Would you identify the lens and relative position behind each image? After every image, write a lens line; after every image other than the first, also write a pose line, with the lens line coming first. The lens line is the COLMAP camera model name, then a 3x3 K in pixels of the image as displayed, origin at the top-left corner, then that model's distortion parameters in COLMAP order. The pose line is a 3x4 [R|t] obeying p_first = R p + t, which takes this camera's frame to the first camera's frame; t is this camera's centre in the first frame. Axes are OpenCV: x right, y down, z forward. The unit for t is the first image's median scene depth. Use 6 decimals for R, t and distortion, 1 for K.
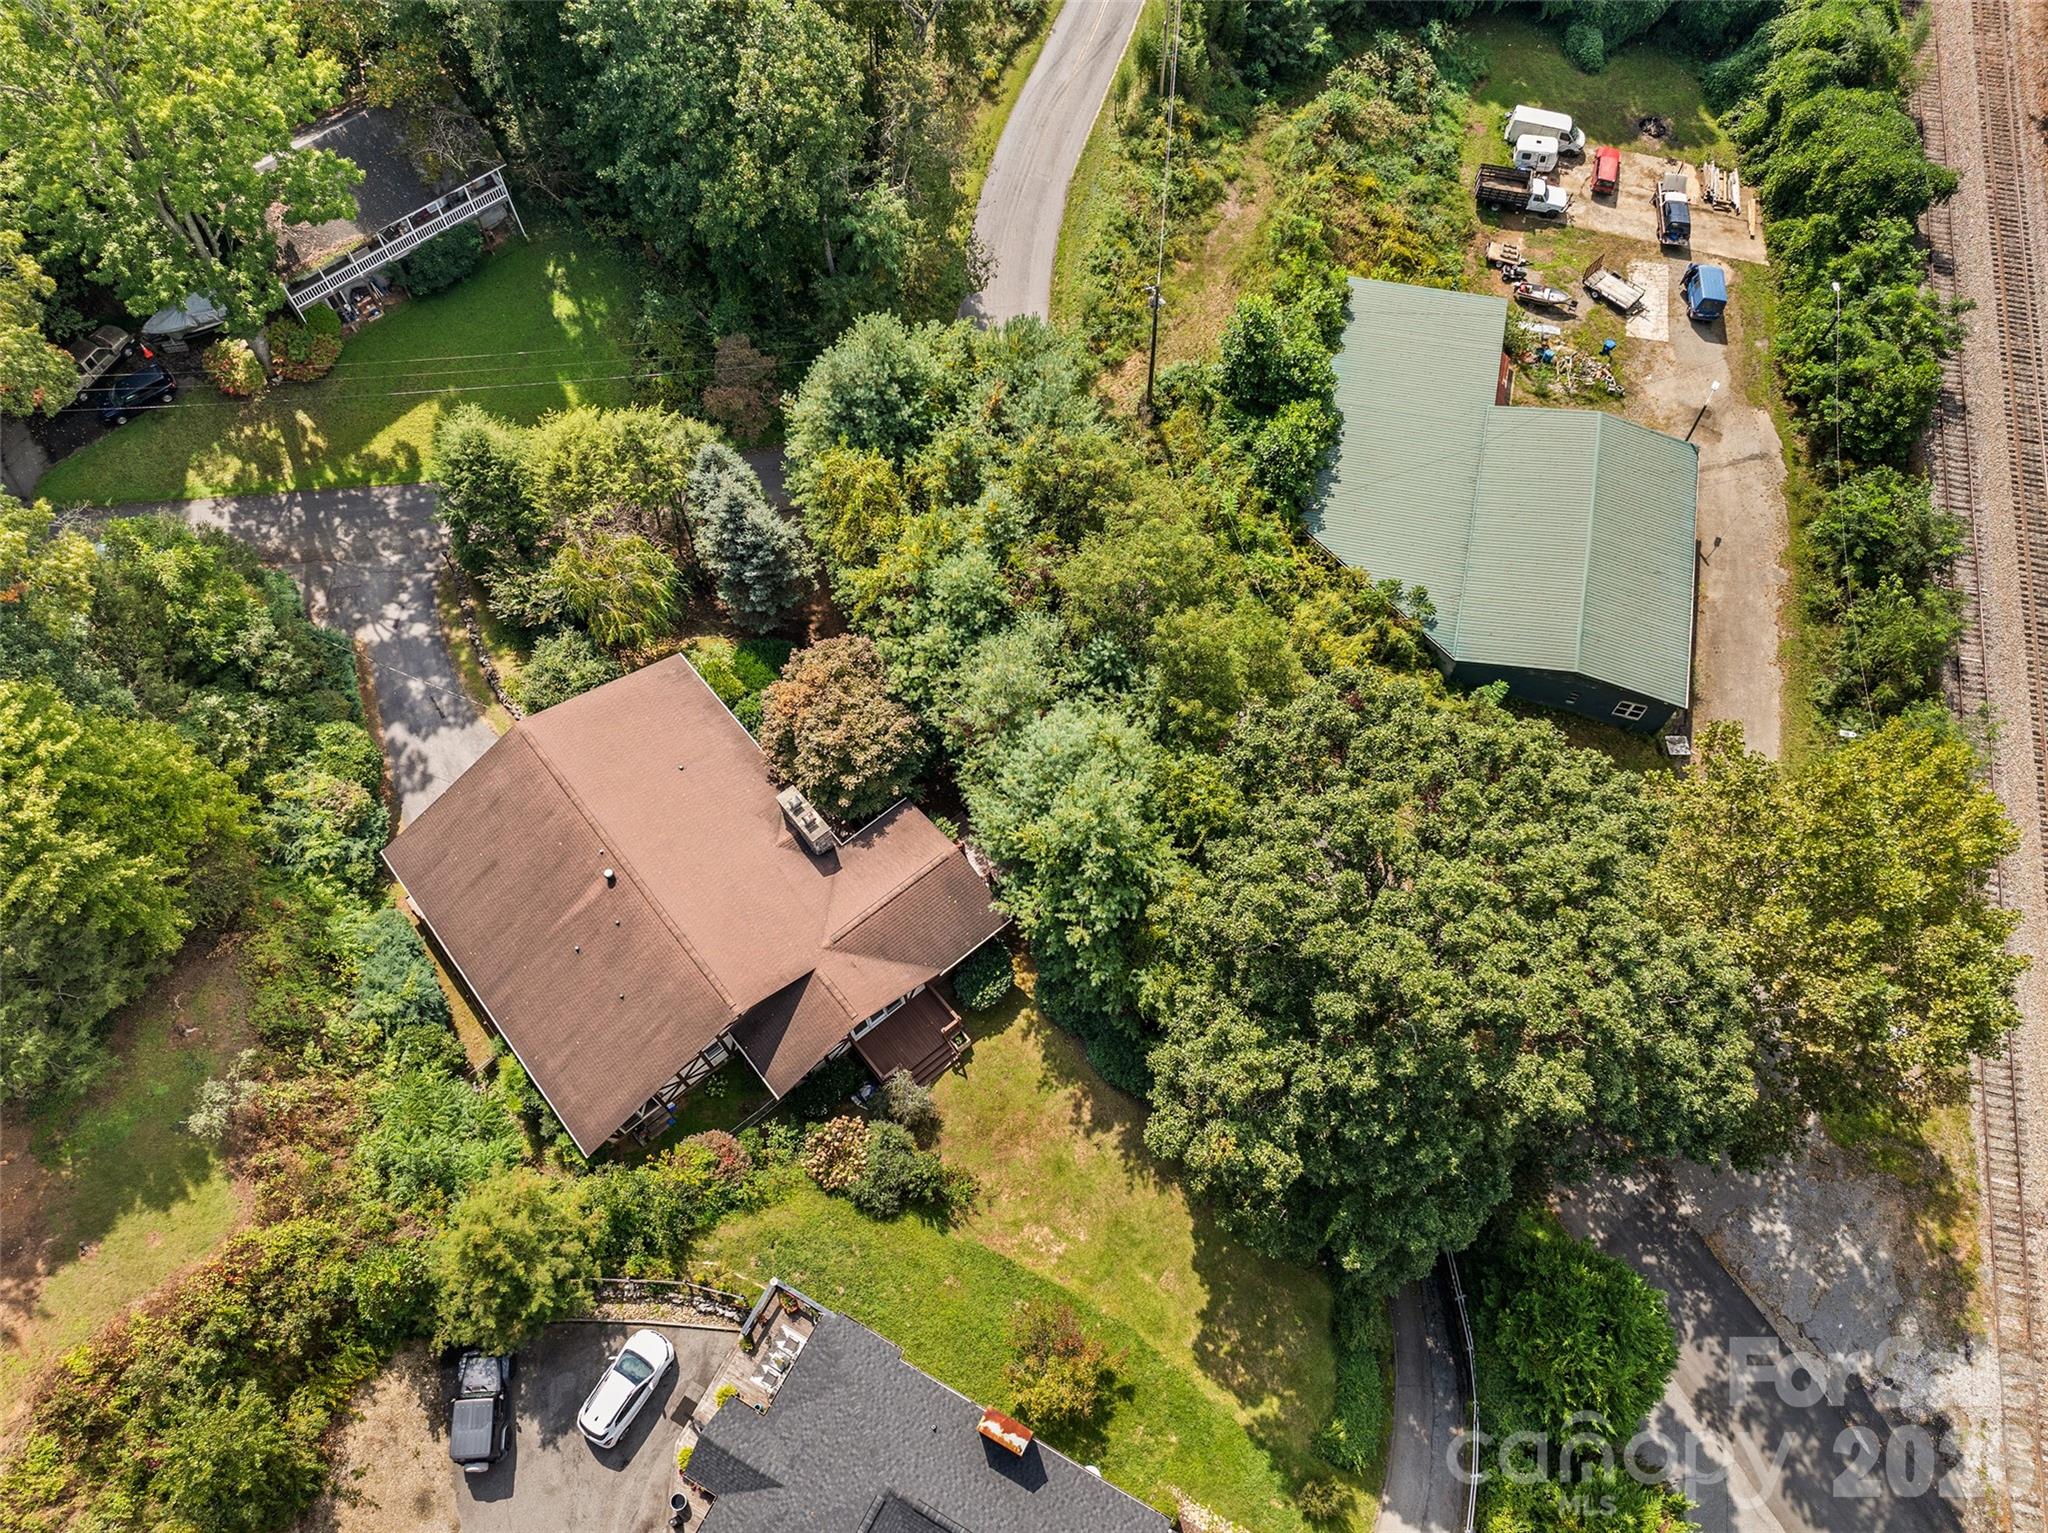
lens RADIAL K [[1411.1, 0, 1037.4], [0, 1411.1, 763.1], [0, 0, 1]] dist [-0.047909, -0.005544]
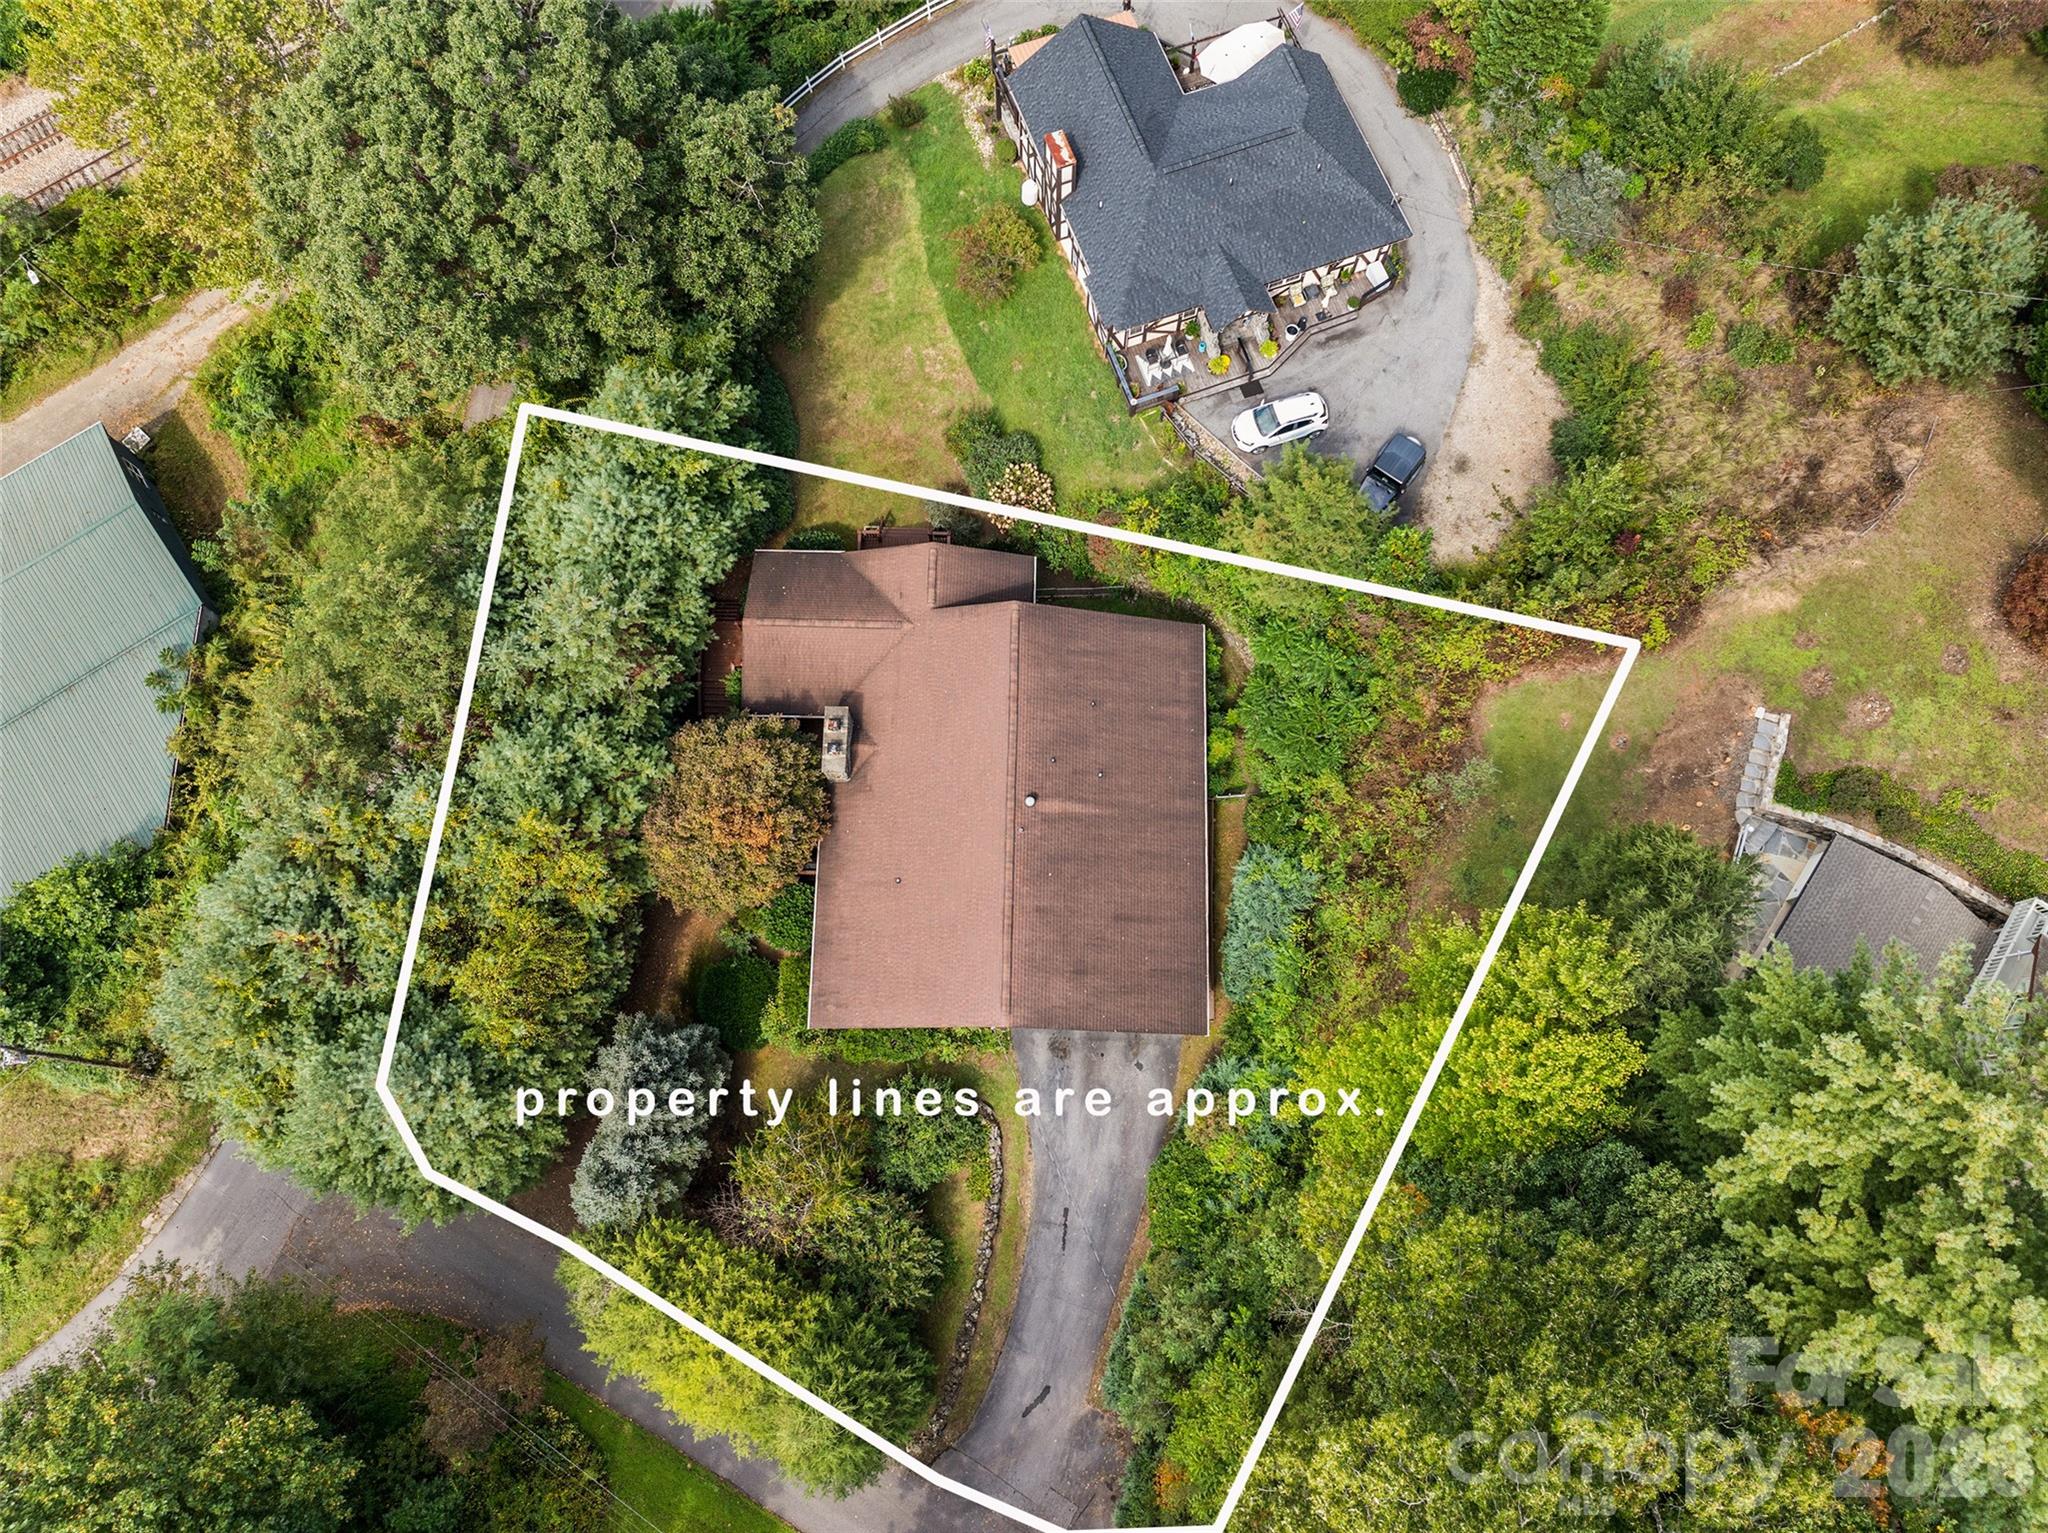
lens RADIAL K [[1411.1, 0, 1037.4], [0, 1411.1, 763.1], [0, 0, 1]] dist [-0.047909, -0.005544]
pose [[-0.752666, -0.635825, 0.170942, -0.442377], [0.588329, -0.532942, 0.608145, -0.467687], [-0.295572, 0.558300, 0.775202, 0.243009]]
